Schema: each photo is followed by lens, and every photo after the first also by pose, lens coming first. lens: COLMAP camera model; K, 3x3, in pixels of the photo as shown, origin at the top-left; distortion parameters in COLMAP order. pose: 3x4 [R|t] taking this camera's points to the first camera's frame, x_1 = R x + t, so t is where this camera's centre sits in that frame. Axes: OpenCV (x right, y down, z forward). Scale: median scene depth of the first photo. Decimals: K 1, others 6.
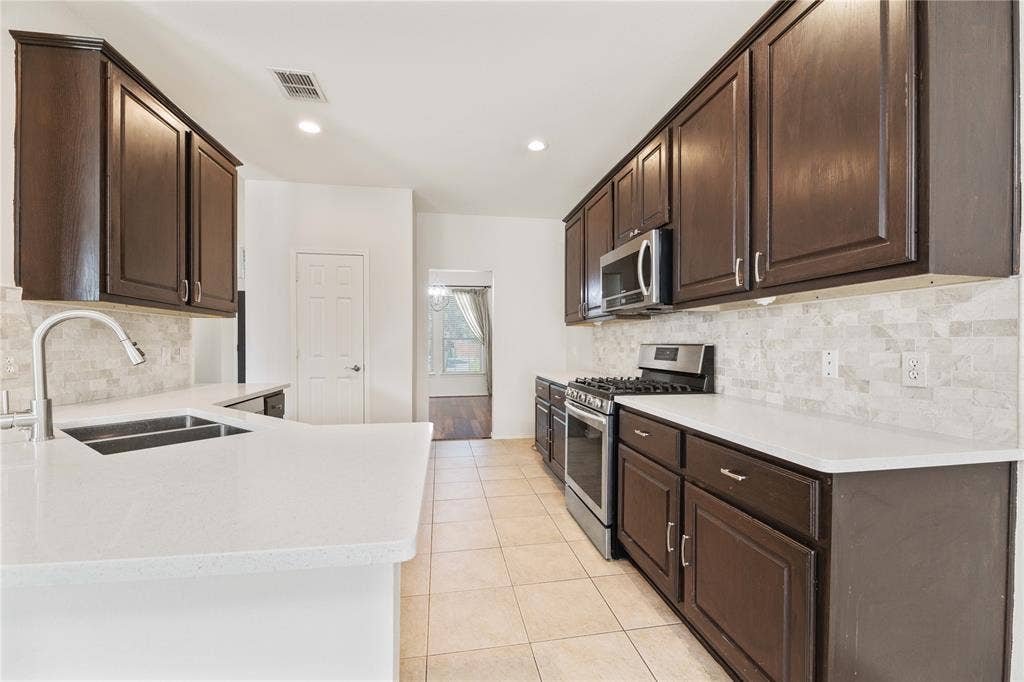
lens RADIAL K [[418.7, 0, 514.5], [0, 418.7, 342.7], [0, 0, 1]] dist [-0.001963, -0.000568]
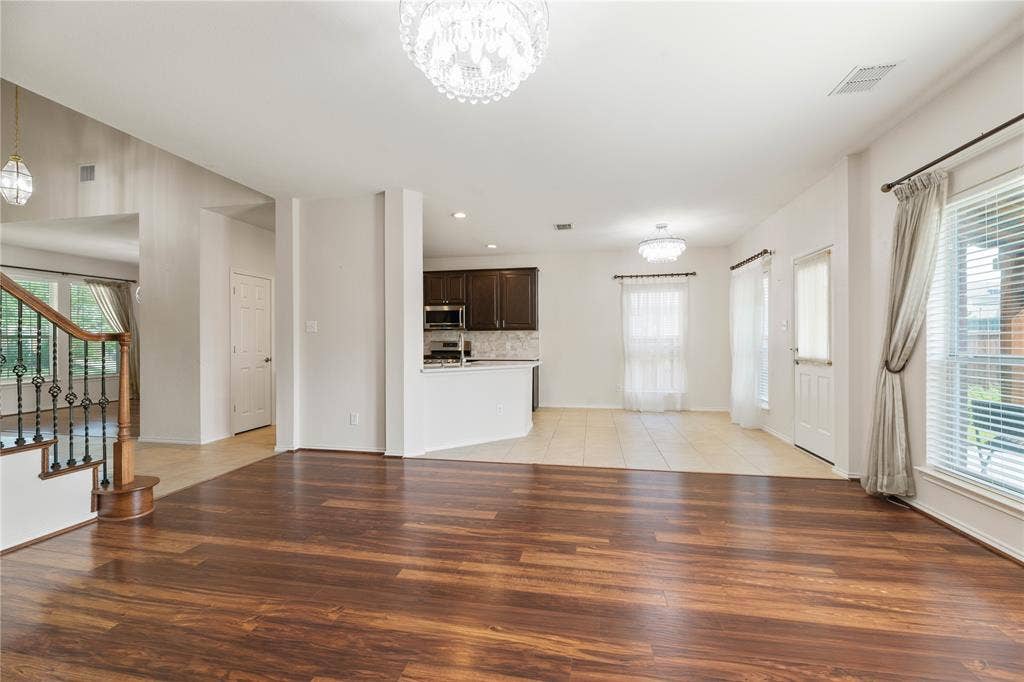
lens RADIAL K [[418.7, 0, 513.1], [0, 418.7, 340.4], [0, 0, 1]] dist [-0.001963, -0.000568]
pose [[0.362607, -0.003711, 0.931935, -2.048844], [0.002941, 0.999992, 0.002838, -0.009085], [-0.931938, 0.001712, 0.362614, -0.398708]]
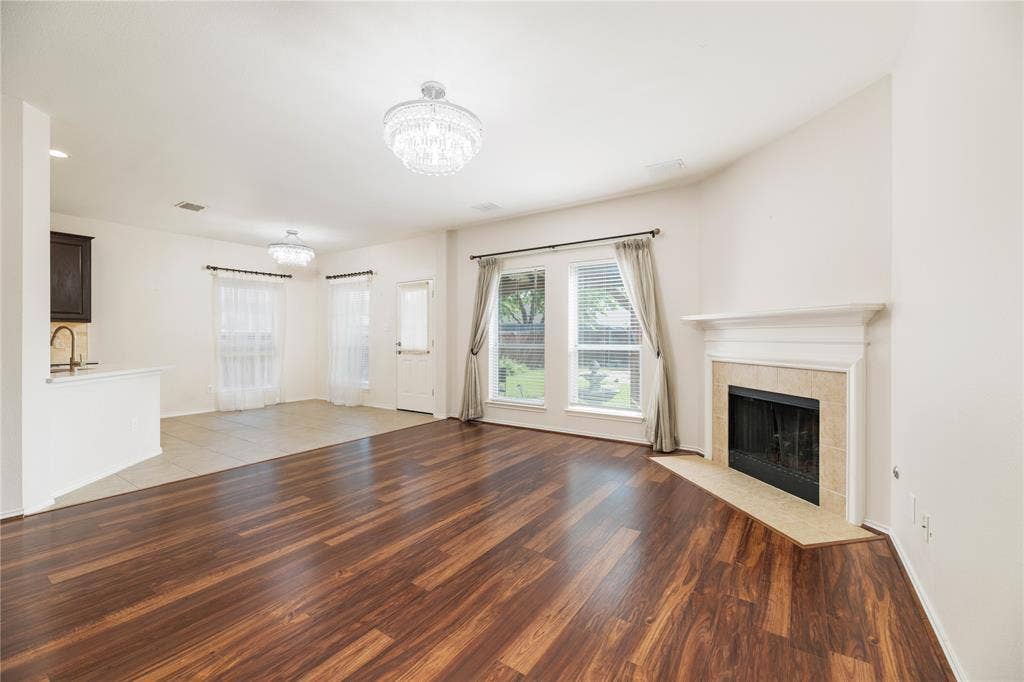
lens RADIAL K [[418.7, 0, 513.0], [0, 418.7, 342.4], [0, 0, 1]] dist [-0.001963, -0.000568]
pose [[-0.713006, -0.010444, 0.701080, -2.273065], [-0.004415, 0.999936, 0.010406, -0.003366], [-0.701144, 0.004325, -0.713006, 0.408820]]
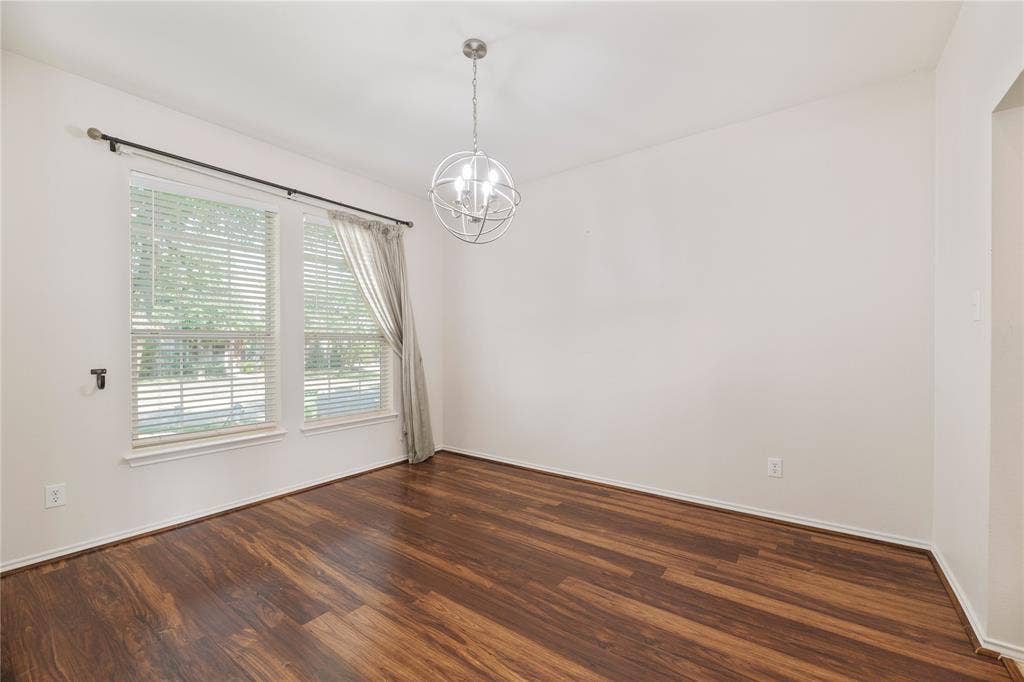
lens RADIAL K [[418.7, 0, 508.6], [0, 418.7, 343.5], [0, 0, 1]] dist [-0.001963, -0.000568]
pose [[0.723224, -0.002737, 0.690608, -0.968835], [0.000909, 0.999995, 0.003012, -0.022049], [-0.690613, -0.001550, 0.723223, 1.984185]]
